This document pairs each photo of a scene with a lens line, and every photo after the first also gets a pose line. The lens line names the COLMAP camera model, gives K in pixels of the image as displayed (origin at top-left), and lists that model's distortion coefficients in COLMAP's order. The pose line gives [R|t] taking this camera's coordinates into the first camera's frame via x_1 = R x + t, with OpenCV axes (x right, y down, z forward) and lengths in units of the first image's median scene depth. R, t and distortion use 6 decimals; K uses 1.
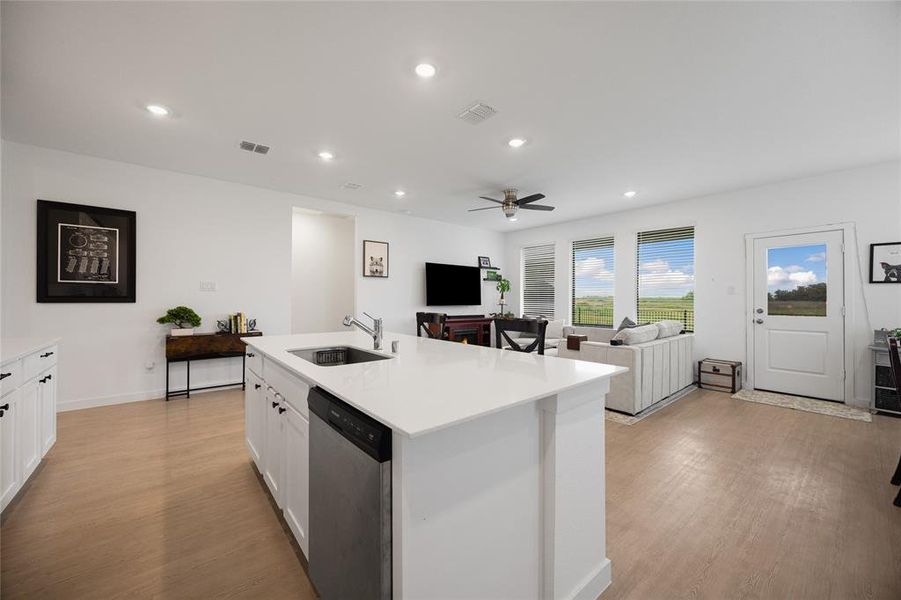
lens RADIAL K [[347.3, 0, 449.3], [0, 347.3, 297.3], [0, 0, 1]] dist [-0.003831, 0.000484]
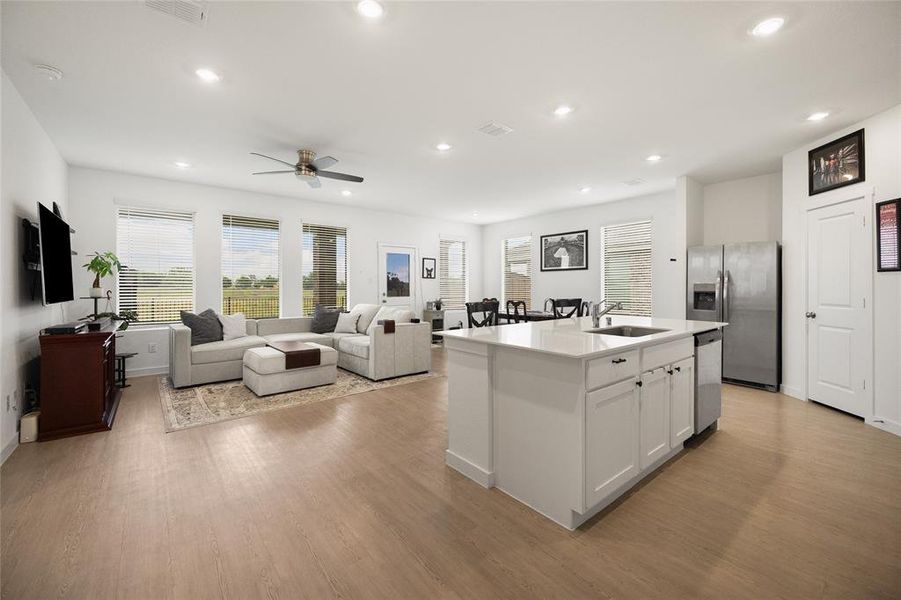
lens RADIAL K [[368.3, 0, 448.7], [0, 368.3, 286.5], [0, 0, 1]] dist [-0.002524, 0.001009]
pose [[0.006004, -0.005555, 0.999967, -0.691320], [-0.004636, 0.999974, 0.005583, -0.004749], [-0.999971, -0.004669, 0.005978, 0.684981]]
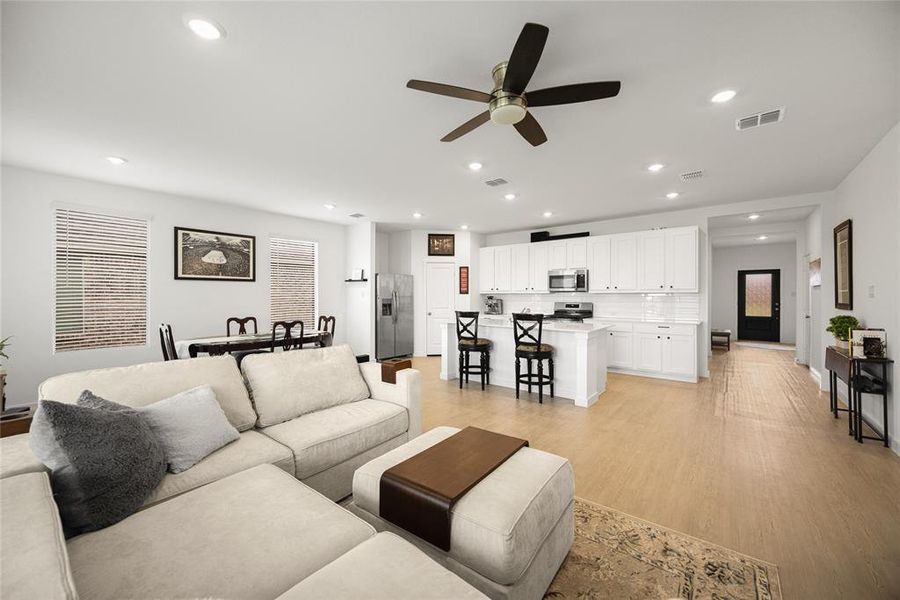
lens RADIAL K [[346.9, 0, 453.8], [0, 346.9, 295.8], [0, 0, 1]] dist [-0.003831, 0.000484]
pose [[-0.978841, -0.005431, -0.204550, 0.341045], [-0.004275, 0.999972, -0.006095, -0.013173], [0.204578, -0.005091, -0.978837, 1.460214]]
